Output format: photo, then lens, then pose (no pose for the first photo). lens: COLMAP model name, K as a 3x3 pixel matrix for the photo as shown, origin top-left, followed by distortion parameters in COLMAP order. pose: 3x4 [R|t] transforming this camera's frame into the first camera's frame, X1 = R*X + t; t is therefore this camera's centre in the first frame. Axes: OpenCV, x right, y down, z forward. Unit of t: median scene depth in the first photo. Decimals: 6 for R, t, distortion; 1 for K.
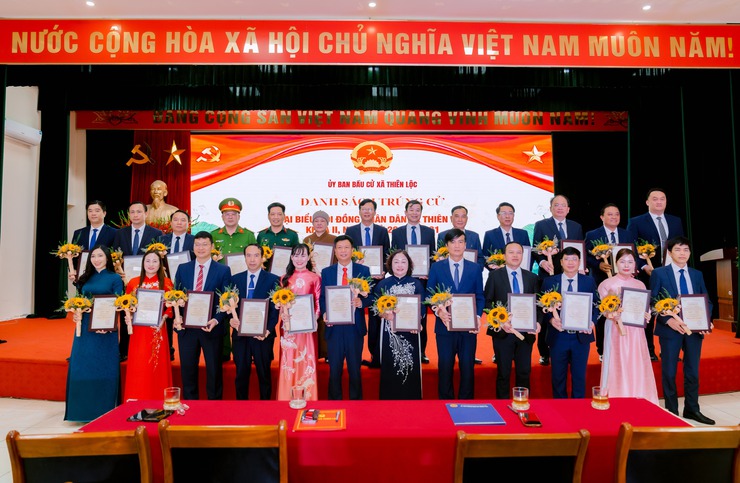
lens RADIAL K [[523.7, 0, 370.0], [0, 523.7, 241.5], [0, 0, 1]] dist [-0.040372, -0.001228]
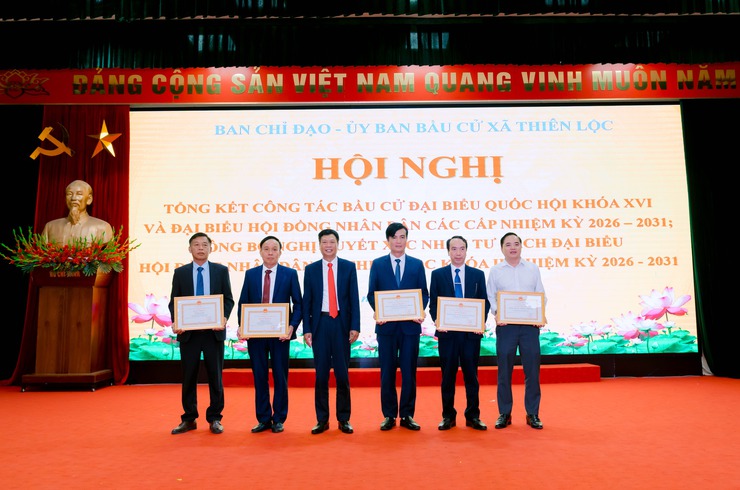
lens RADIAL K [[663.9, 0, 374.0], [0, 663.9, 222.8], [0, 0, 1]] dist [-0.005667, 0.000029]
pose [[0.999866, -0.010825, -0.012259, -0.028336], [0.009806, 0.996719, -0.080341, 0.004882], [0.013088, 0.080210, 0.996692, 0.182058]]
